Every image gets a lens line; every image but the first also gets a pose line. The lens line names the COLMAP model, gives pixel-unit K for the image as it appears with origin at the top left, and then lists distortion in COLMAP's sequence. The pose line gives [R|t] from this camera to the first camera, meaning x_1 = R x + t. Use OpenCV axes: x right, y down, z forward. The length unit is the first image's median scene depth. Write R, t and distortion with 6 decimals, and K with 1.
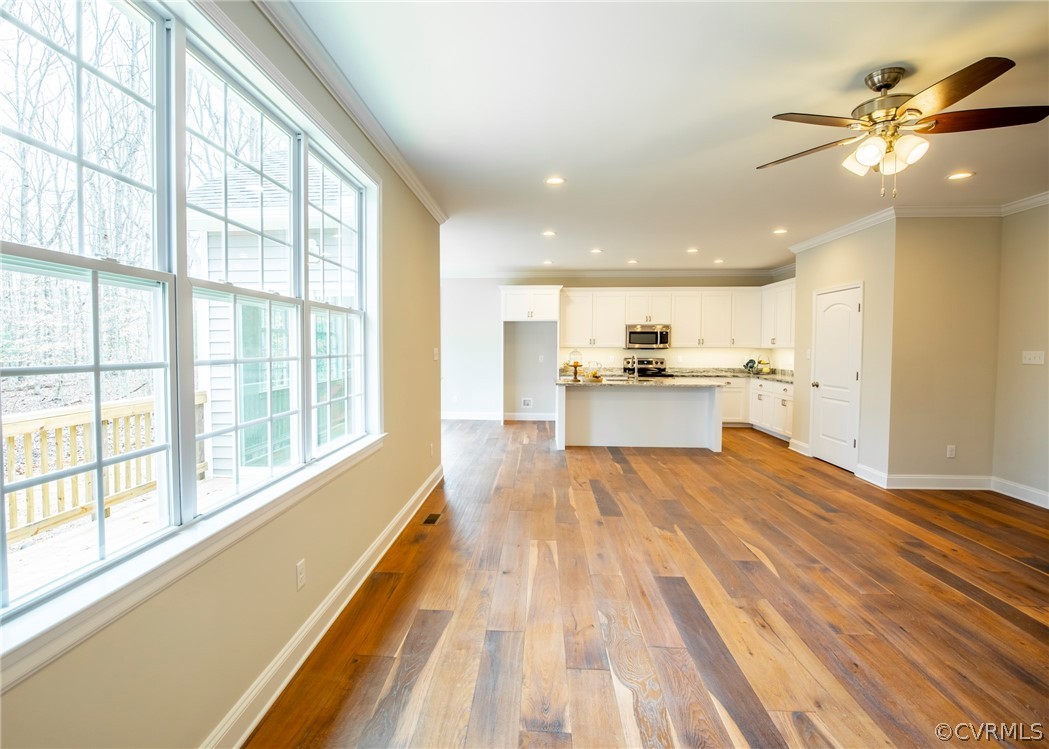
lens RADIAL K [[522.5, 0, 503.7], [0, 522.5, 371.2], [0, 0, 1]] dist [-0.027344, 0.001496]
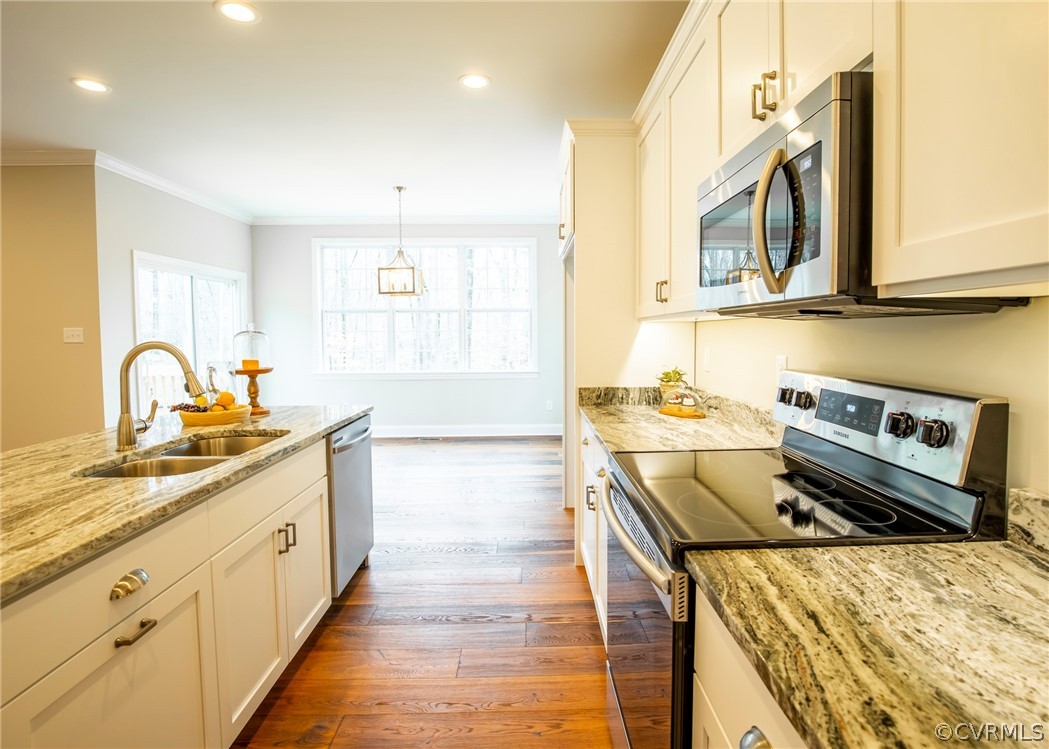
lens RADIAL K [[547.5, 0, 524.5], [0, 547.5, 374.5], [0, 0, 1]] dist [-0.000293, 0.000099]
pose [[0.081062, 0.075458, -0.993849, 0.570436], [-0.039358, 0.996595, 0.072456, -0.046508], [0.995932, 0.033243, 0.083756, 1.251587]]
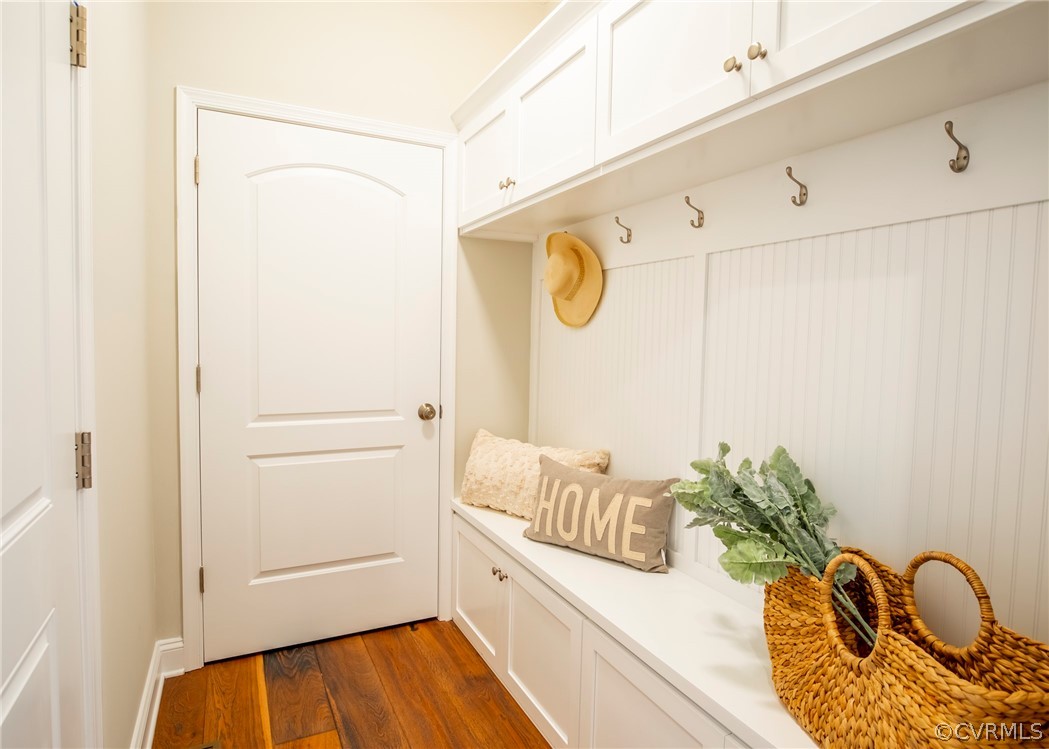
lens RADIAL K [[585.0, 0, 524.5], [0, 585.0, 374.5], [0, 0, 1]] dist [-0.017257, -0.000473]
pose [[-0.510494, -0.057136, 0.857981, 0.220073], [0.022289, 0.996575, 0.079627, -0.021494], [-0.859592, 0.059772, -0.507472, 0.961147]]
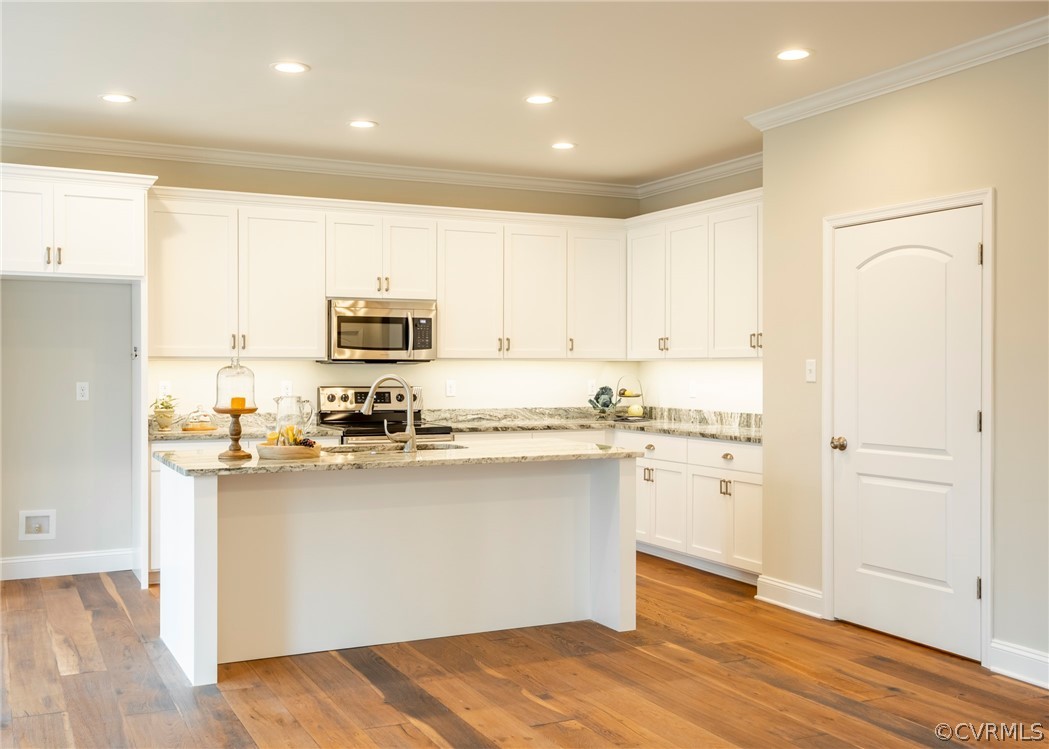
lens RADIAL K [[1058.9, 0, 503.1], [0, 1058.9, 377.2], [0, 0, 1]] dist [0.029523, 0.014130]
pose [[0.867802, -0.005476, 0.496881, -0.049618], [0.023747, 0.999254, -0.030463, -0.007485], [-0.496343, 0.038235, 0.867284, 0.372413]]
